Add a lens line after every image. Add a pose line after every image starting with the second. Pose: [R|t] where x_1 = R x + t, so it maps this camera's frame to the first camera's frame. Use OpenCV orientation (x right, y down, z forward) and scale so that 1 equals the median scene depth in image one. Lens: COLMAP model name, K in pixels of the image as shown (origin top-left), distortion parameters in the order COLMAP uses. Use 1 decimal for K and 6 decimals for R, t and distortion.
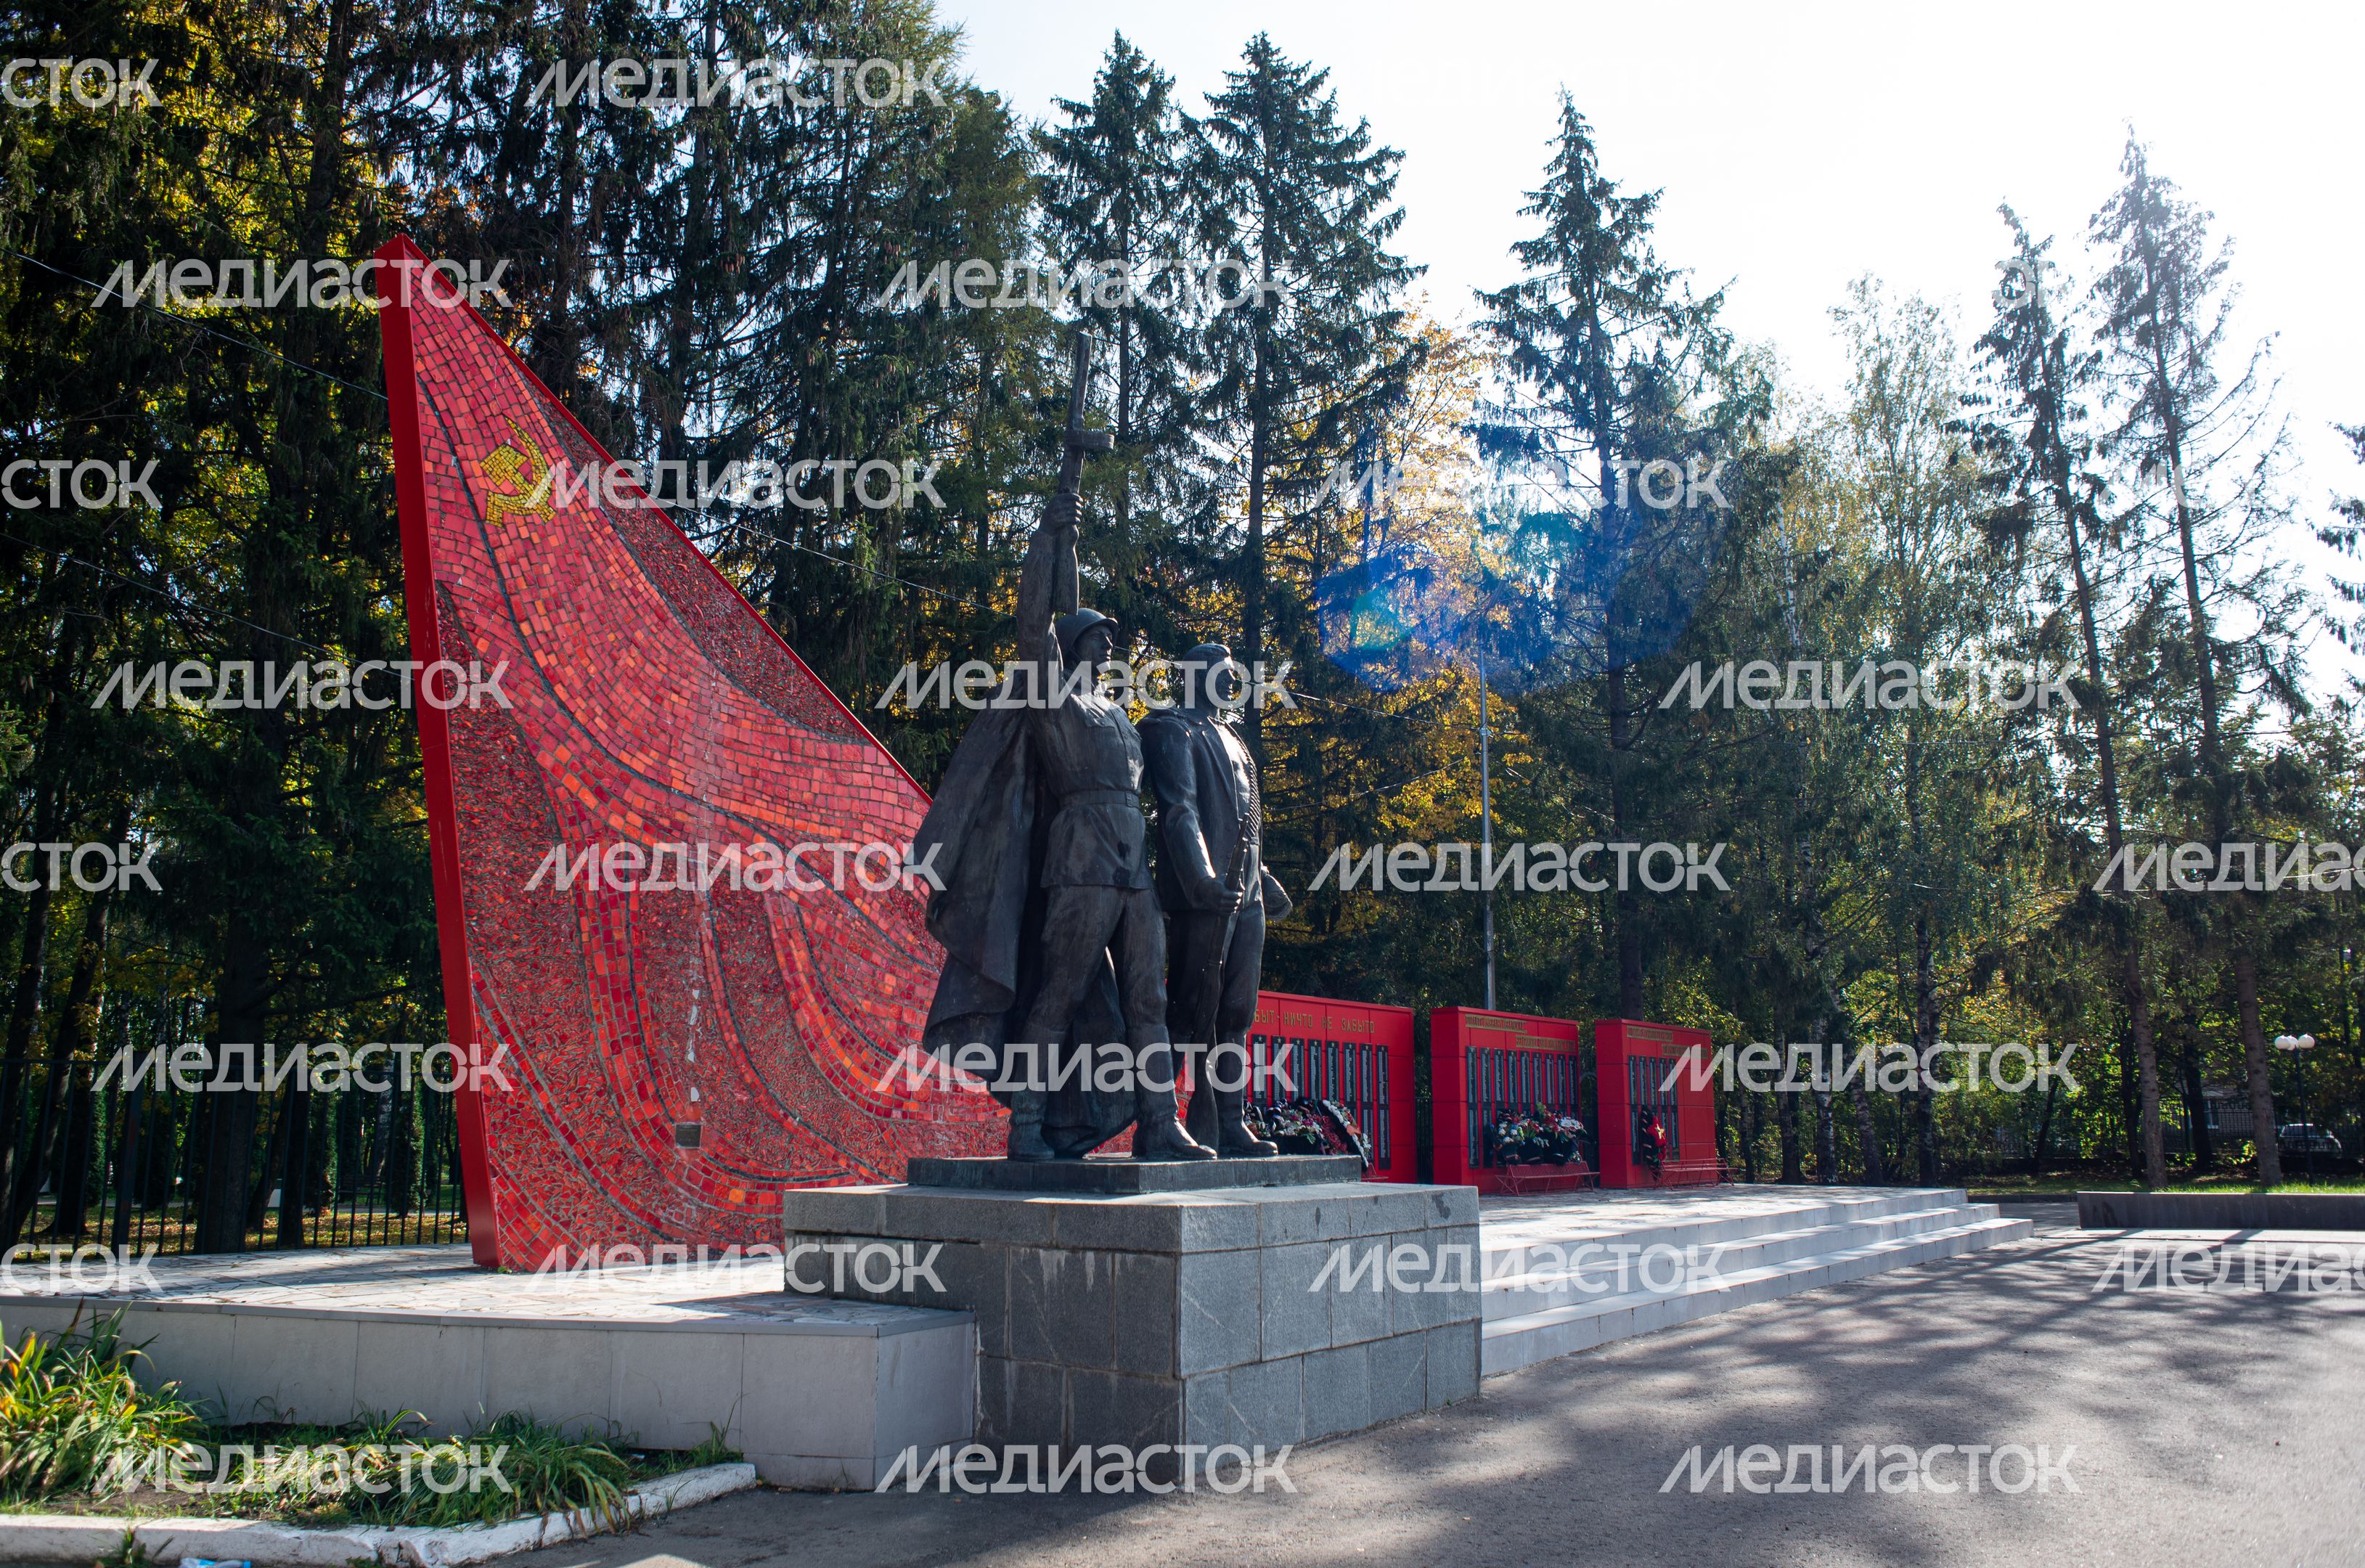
lens RADIAL K [[1724.1, 0, 1182.5], [0, 1724.1, 784.0], [0, 0, 1]] dist [-0.003734, 0.005434]
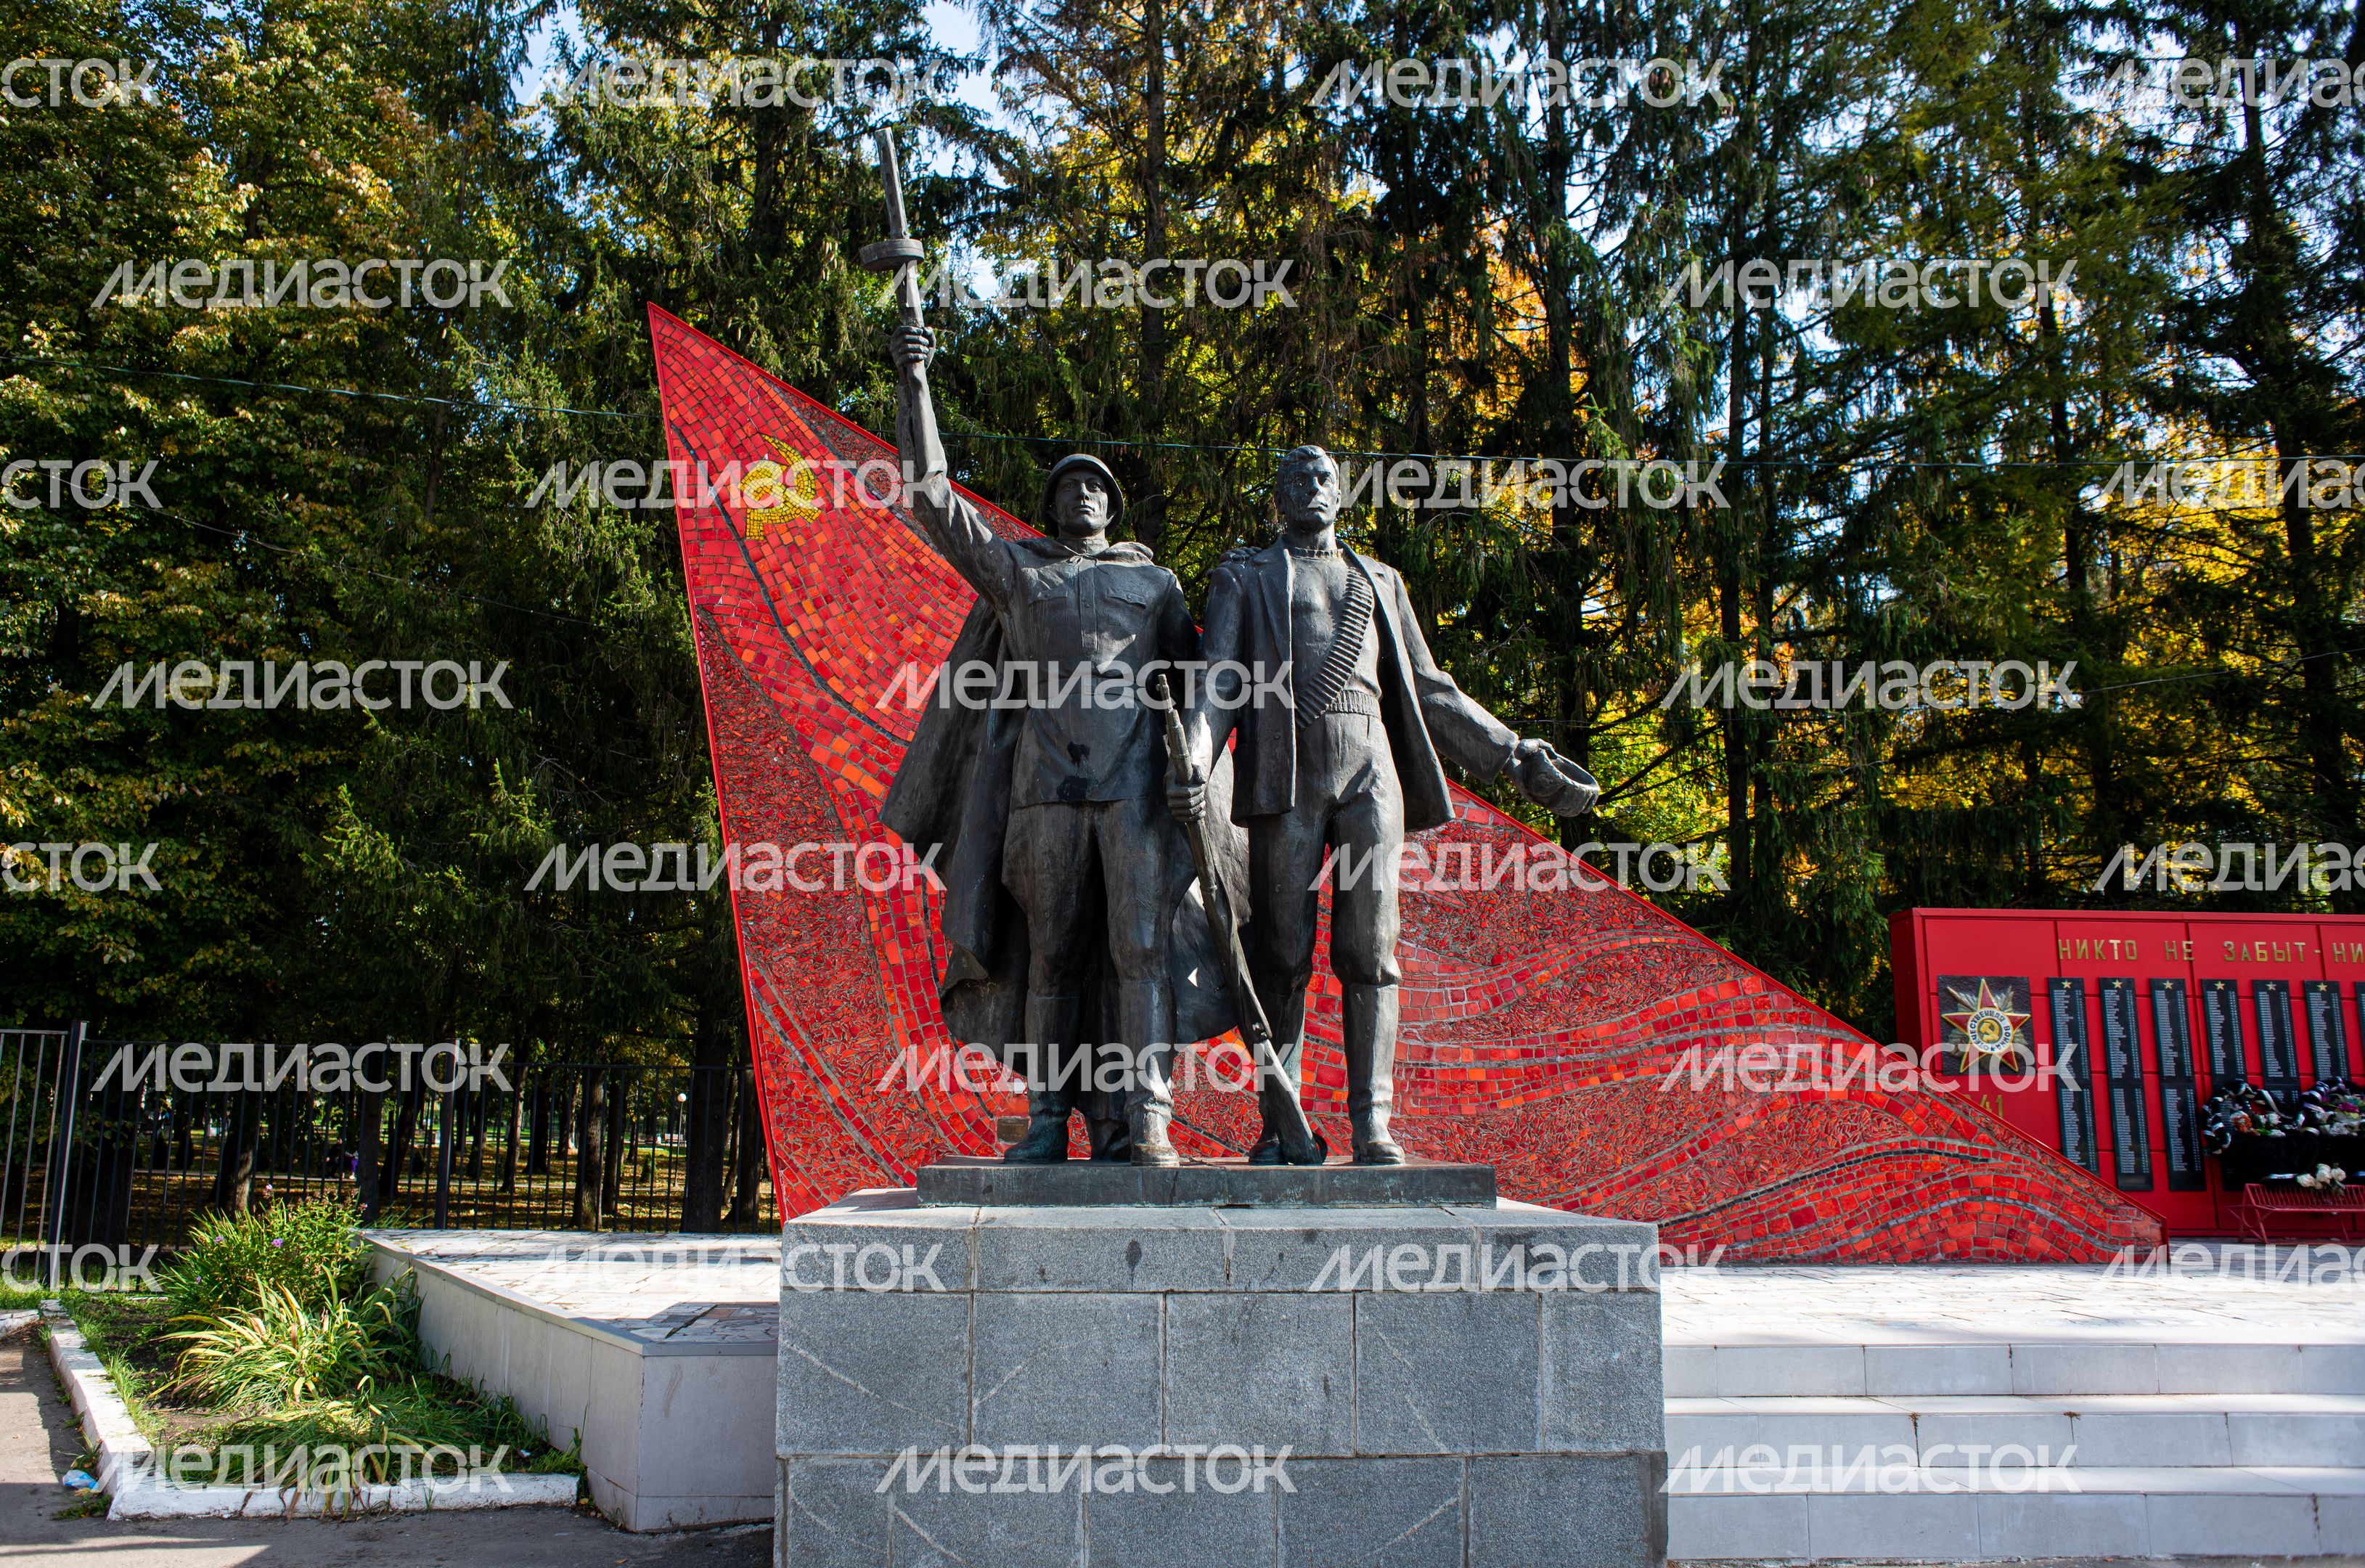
lens RADIAL K [[1724.1, 0, 1182.5], [0, 1724.1, 784.0], [0, 0, 1]] dist [-0.003734, 0.005434]
pose [[1.000000, -0.000107, -0.000102, 0.000078], [0.000107, 1.000000, 0.000489, 0.221788], [0.000102, -0.000489, 1.000000, 0.000130]]
